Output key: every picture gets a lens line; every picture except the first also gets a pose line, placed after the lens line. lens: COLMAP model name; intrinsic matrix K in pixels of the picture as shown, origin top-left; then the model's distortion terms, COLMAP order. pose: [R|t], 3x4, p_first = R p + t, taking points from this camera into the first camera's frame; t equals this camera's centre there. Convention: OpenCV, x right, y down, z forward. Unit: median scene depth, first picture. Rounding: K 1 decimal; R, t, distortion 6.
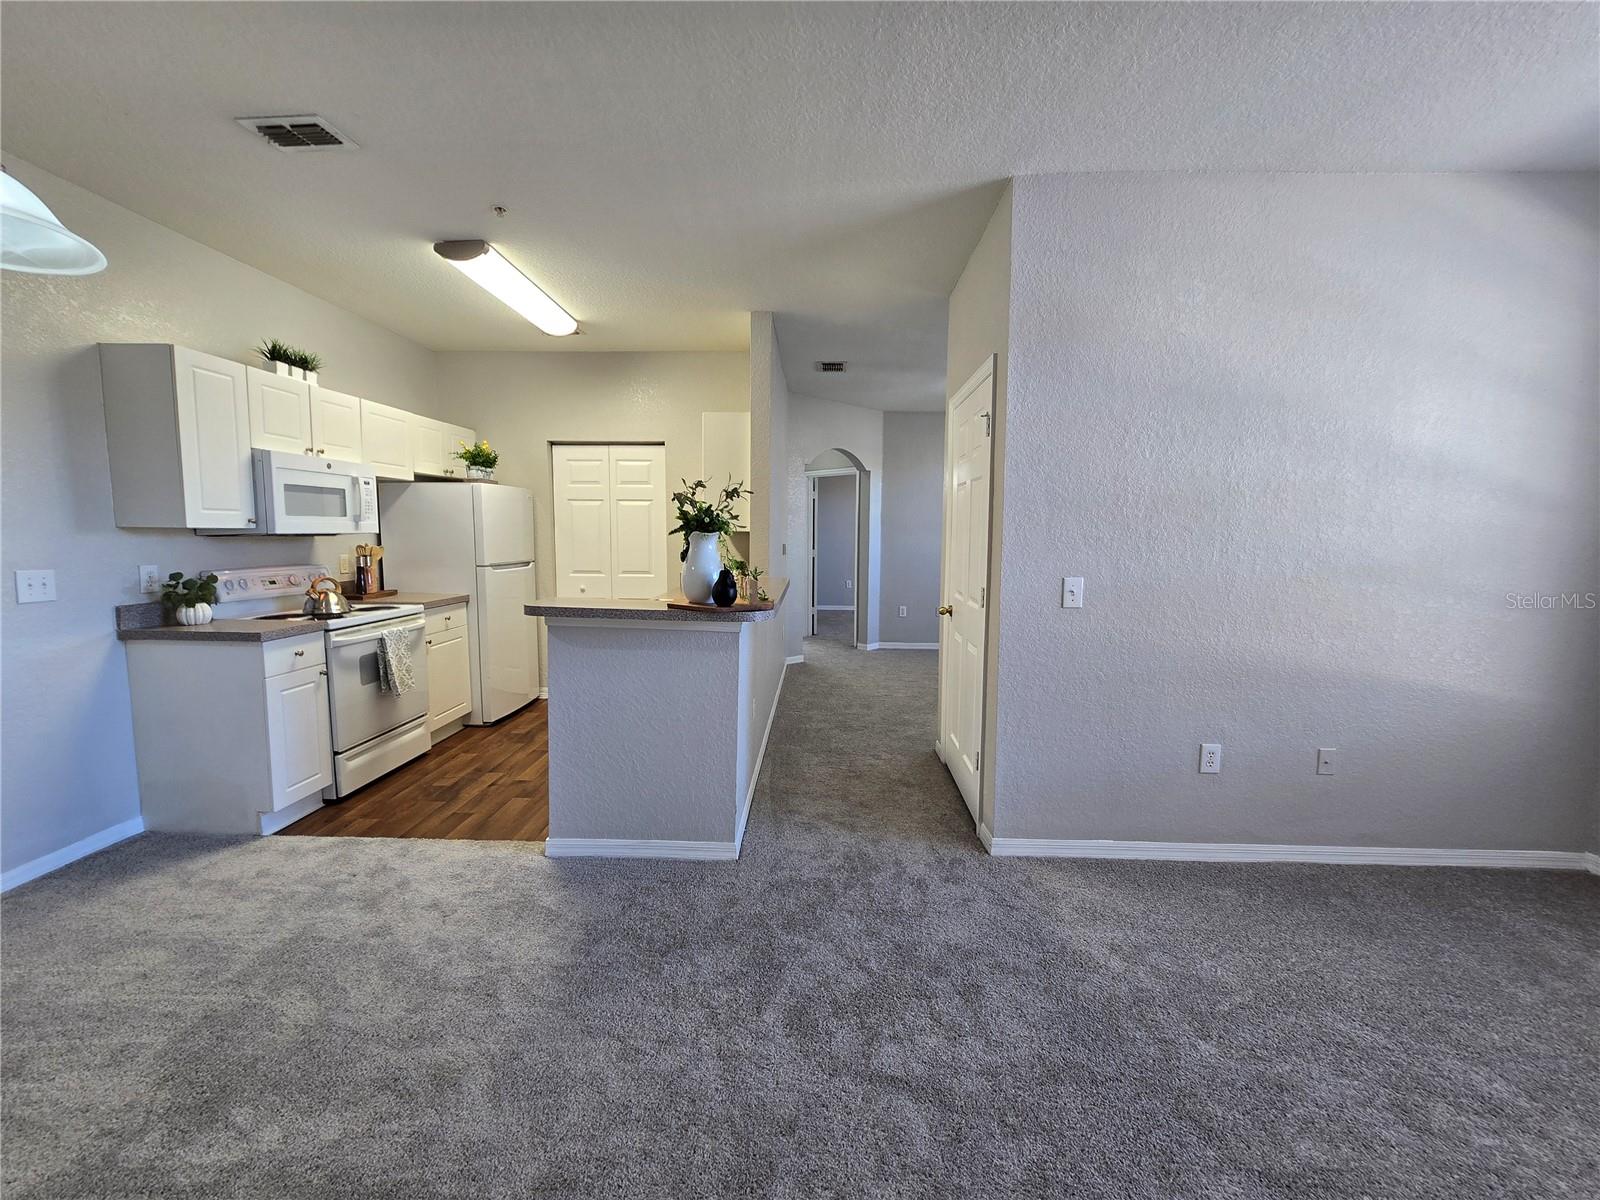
lens RADIAL K [[657.8, 0, 800.0], [0, 657.8, 599.4], [0, 0, 1]] dist [-0.008811, 0.002926]
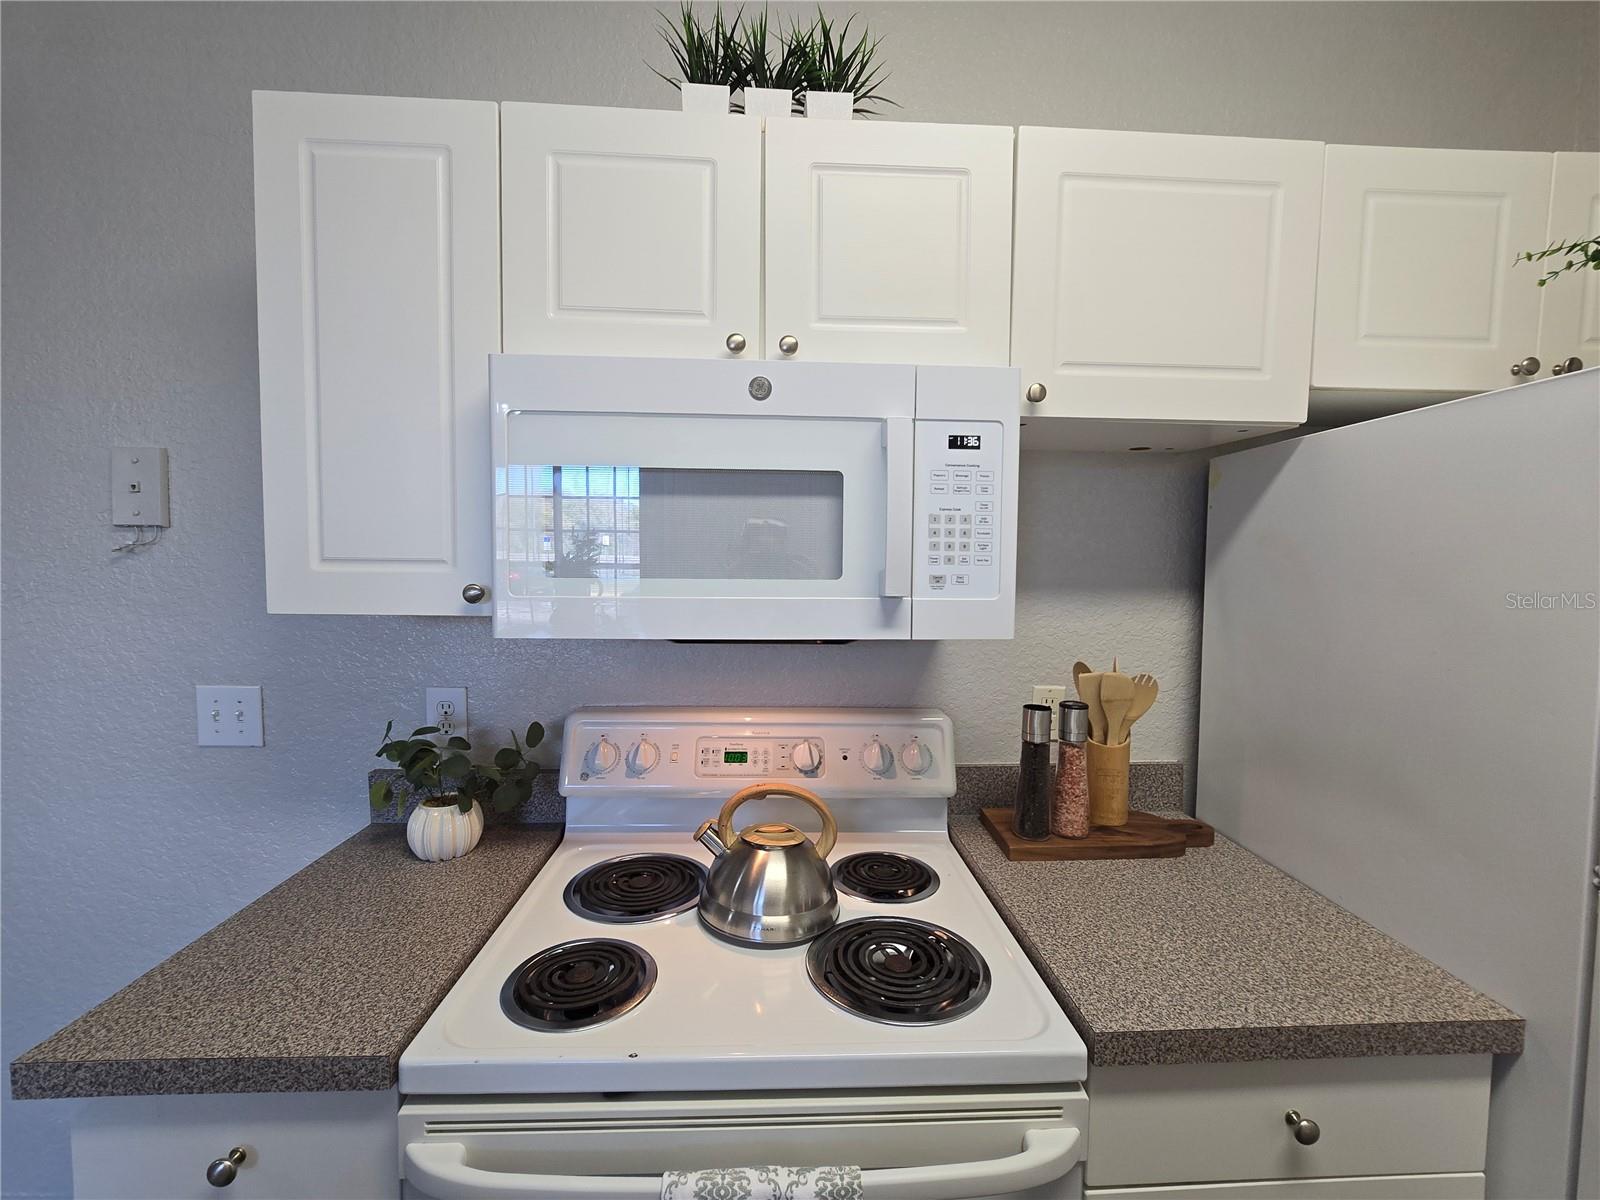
lens RADIAL K [[657.8, 0, 794.7], [0, 657.8, 593.0], [0, 0, 1]] dist [-0.008811, 0.002926]
pose [[0.083573, 0.039989, -0.995699, -0.451217], [-0.112269, 0.993211, 0.030466, -0.131400], [0.990157, 0.109240, 0.087495, 1.000342]]
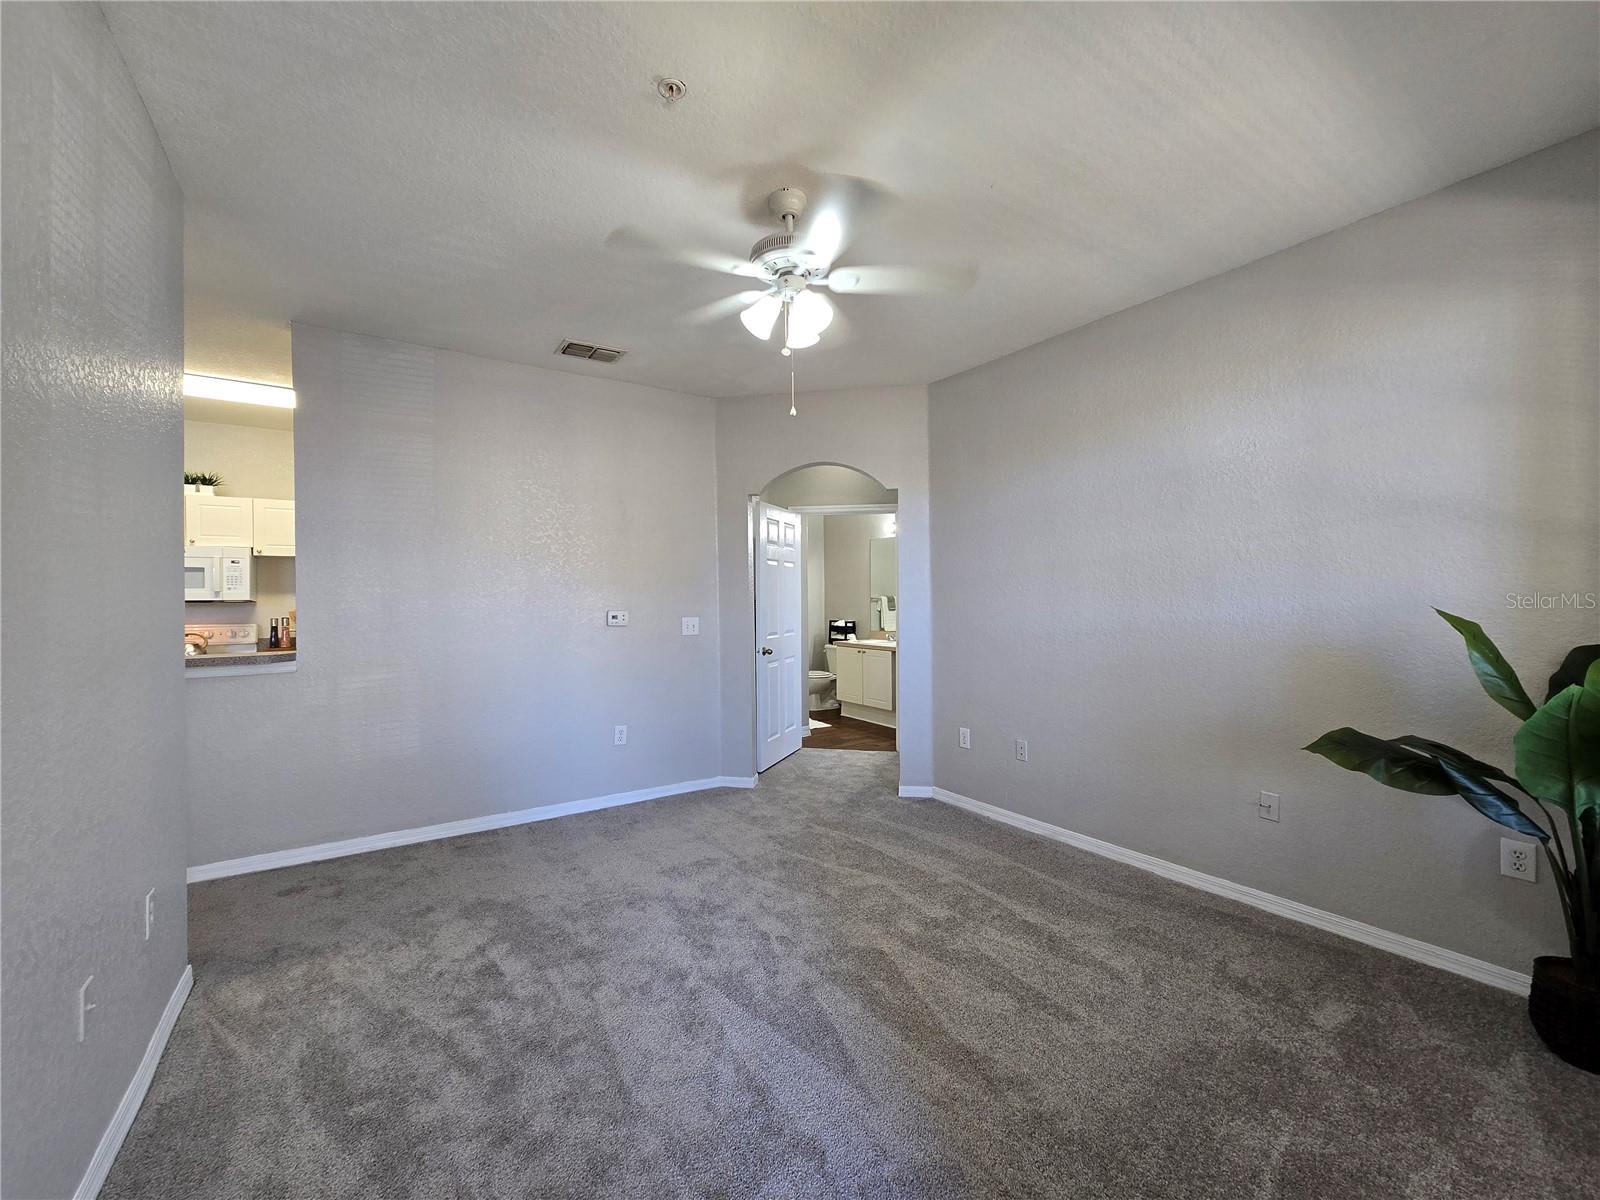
lens RADIAL K [[657.8, 0, 800.4], [0, 657.8, 594.0], [0, 0, 1]] dist [-0.008811, 0.002926]
pose [[0.578996, -0.020380, -0.815076, 1.142257], [-0.071431, 0.994576, -0.075610, -0.104291], [0.812195, 0.102000, 0.574399, 1.273381]]
